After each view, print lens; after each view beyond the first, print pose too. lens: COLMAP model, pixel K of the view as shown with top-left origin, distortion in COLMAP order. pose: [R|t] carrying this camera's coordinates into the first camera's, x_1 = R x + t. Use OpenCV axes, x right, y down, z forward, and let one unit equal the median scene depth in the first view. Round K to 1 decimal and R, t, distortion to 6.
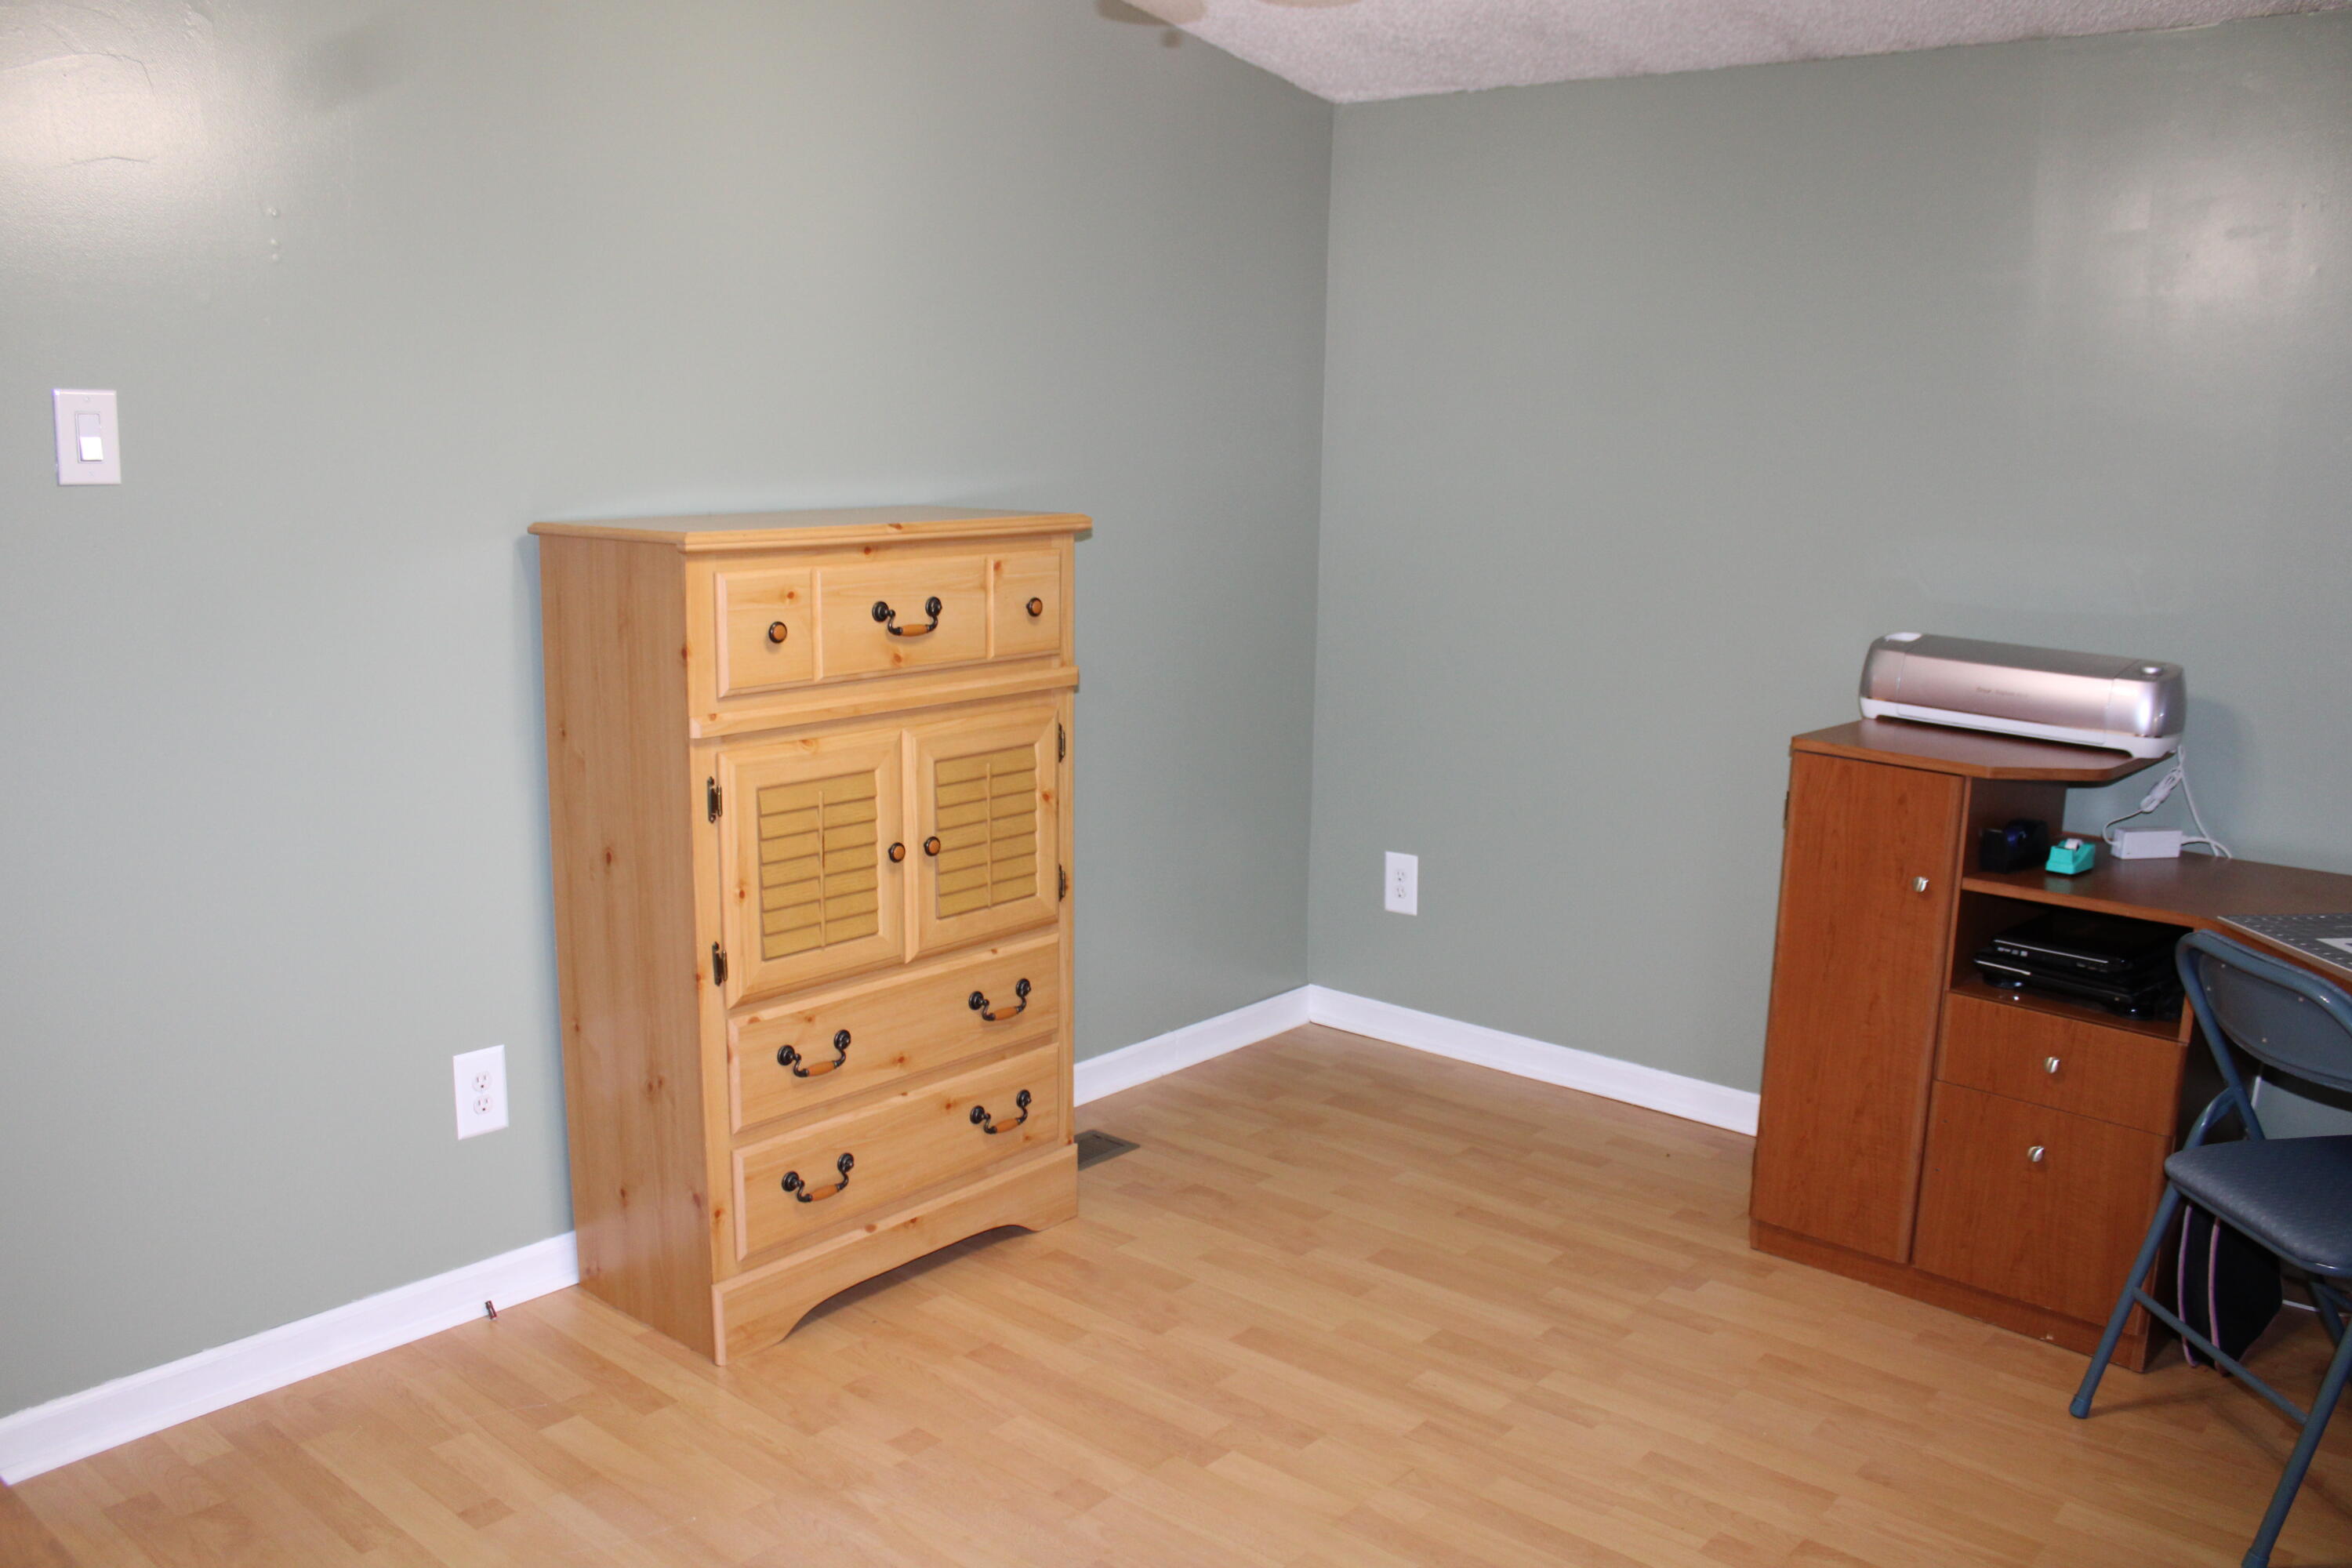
lens RADIAL K [[1954.5, 0, 1175.4], [0, 1954.5, 788.9], [0, 0, 1]] dist [-0.163584, 0.139257]
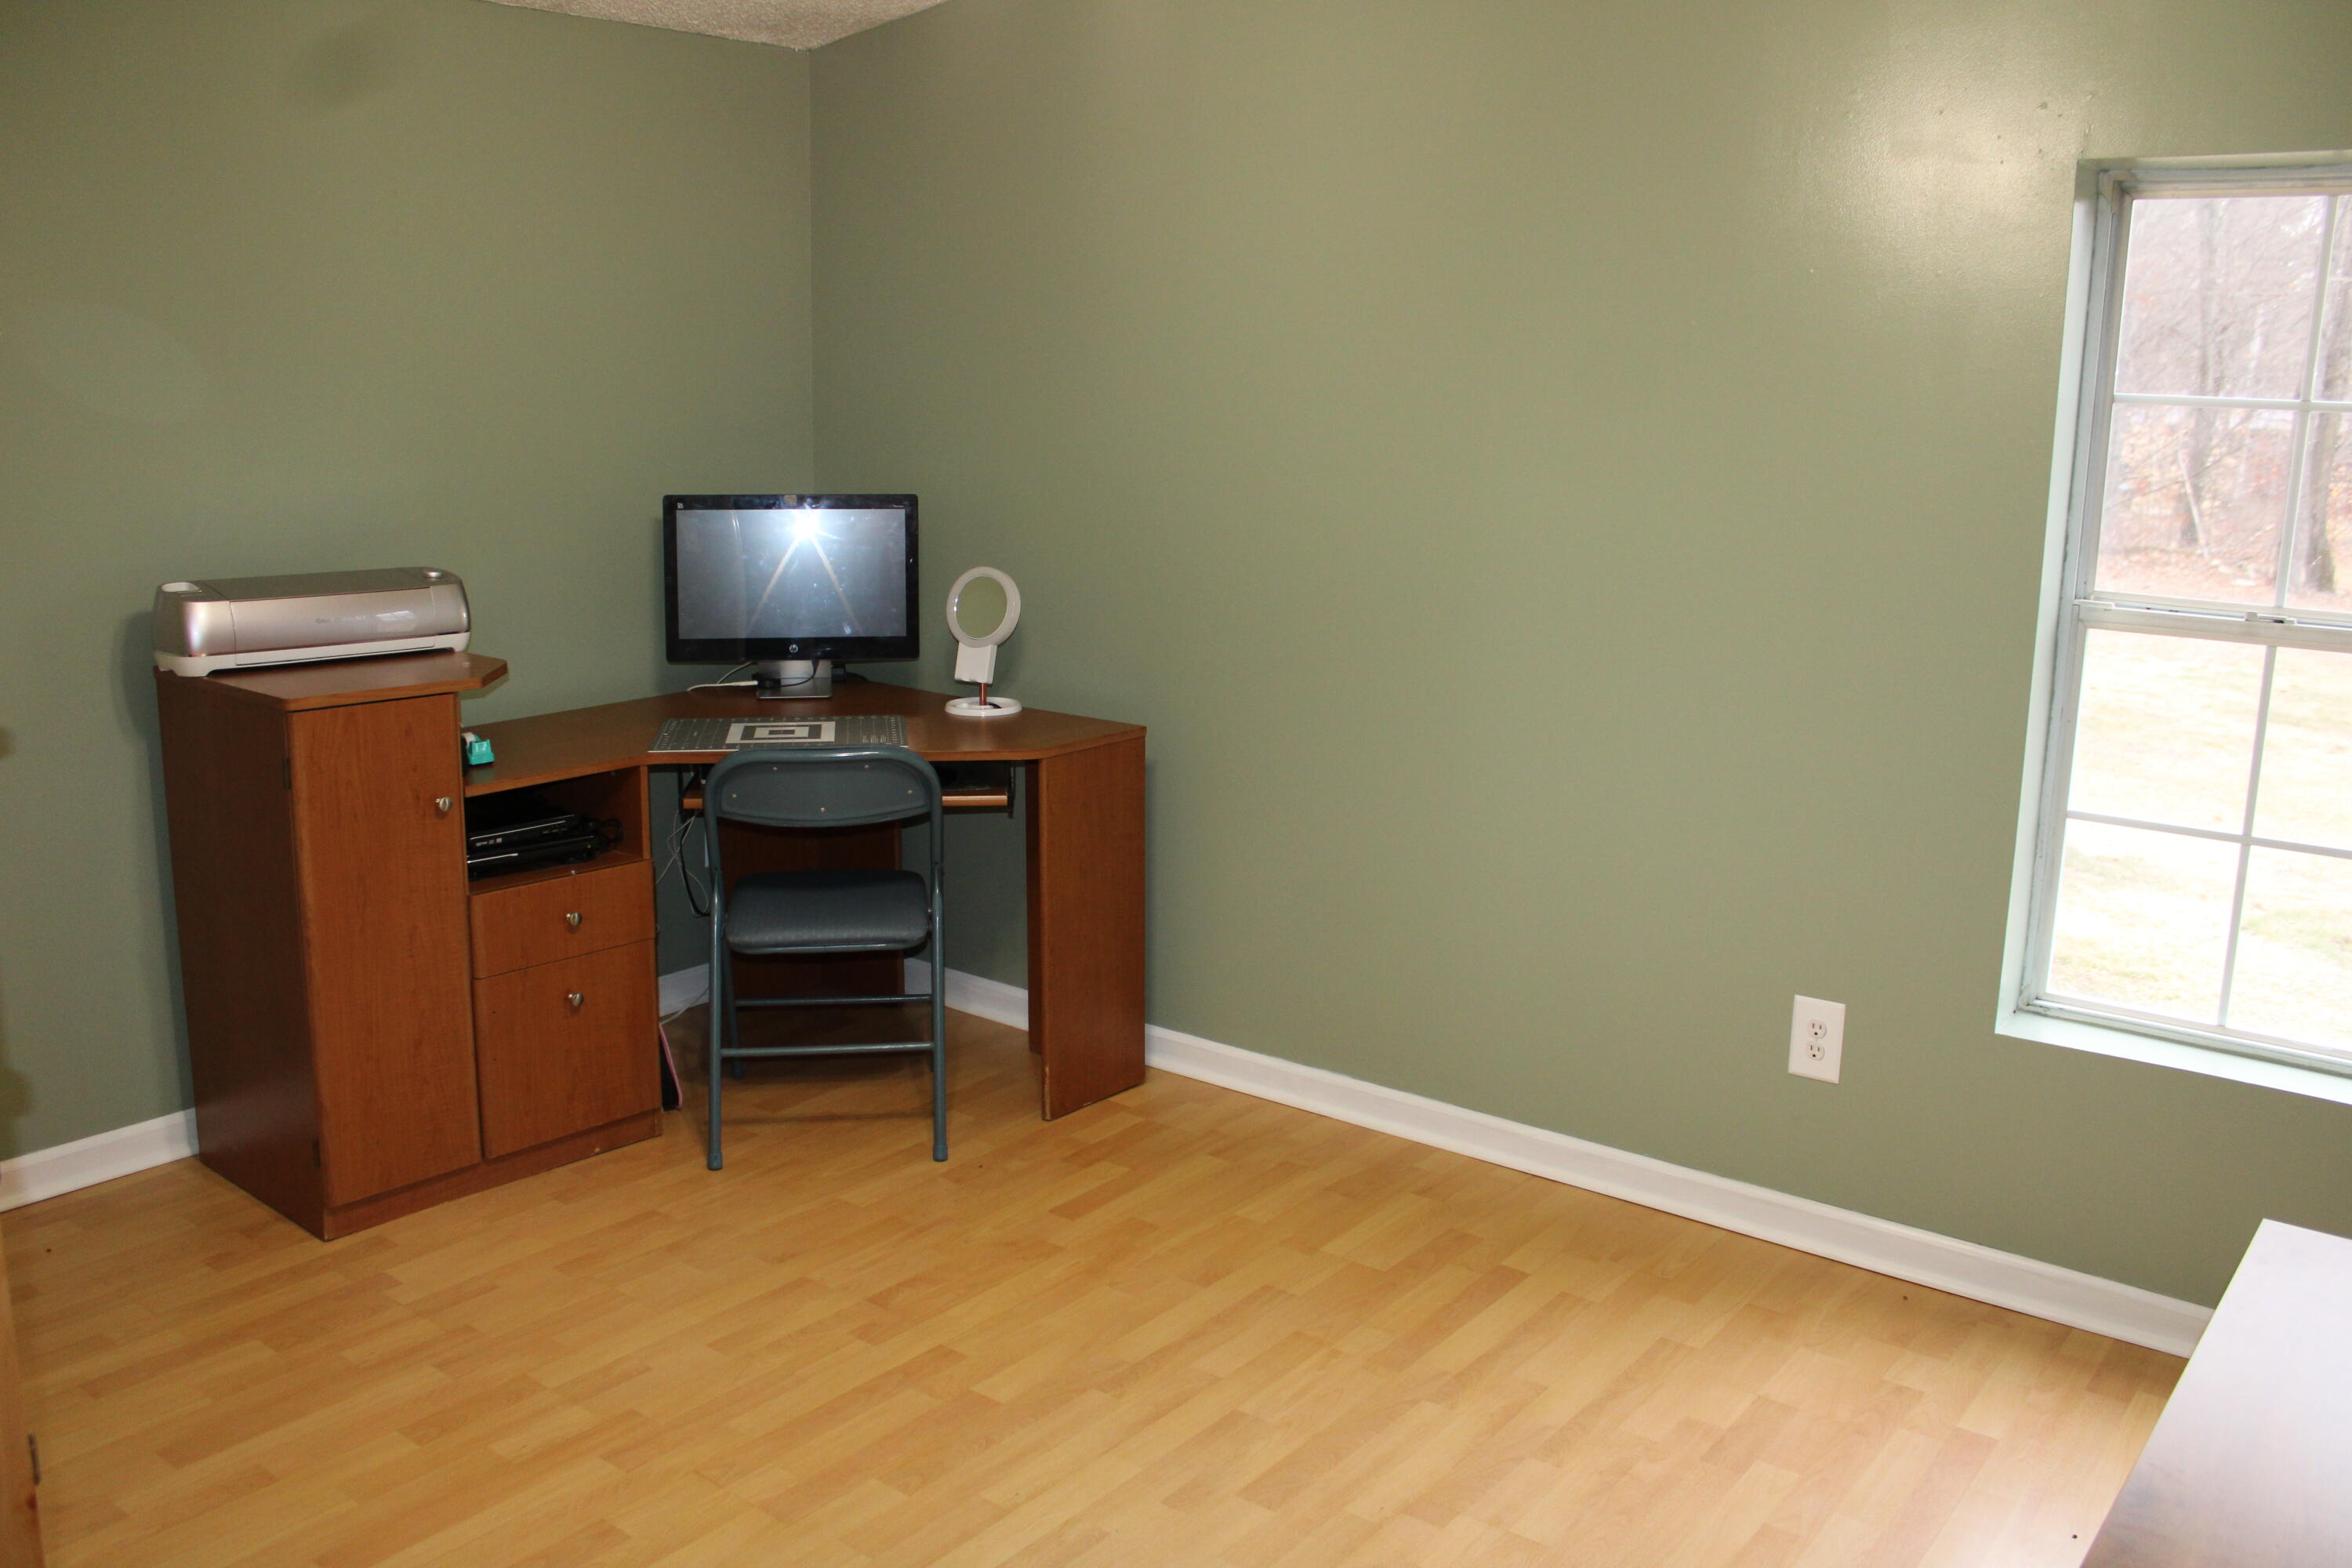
lens RADIAL K [[1954.5, 0, 1174.8], [0, 1954.5, 778.4], [0, 0, 1]] dist [-0.163584, 0.139257]
pose [[-0.052521, -0.223659, 0.973251, -0.642629], [0.174551, 0.957537, 0.229467, -0.133247], [-0.983246, 0.181934, -0.011251, 0.621943]]
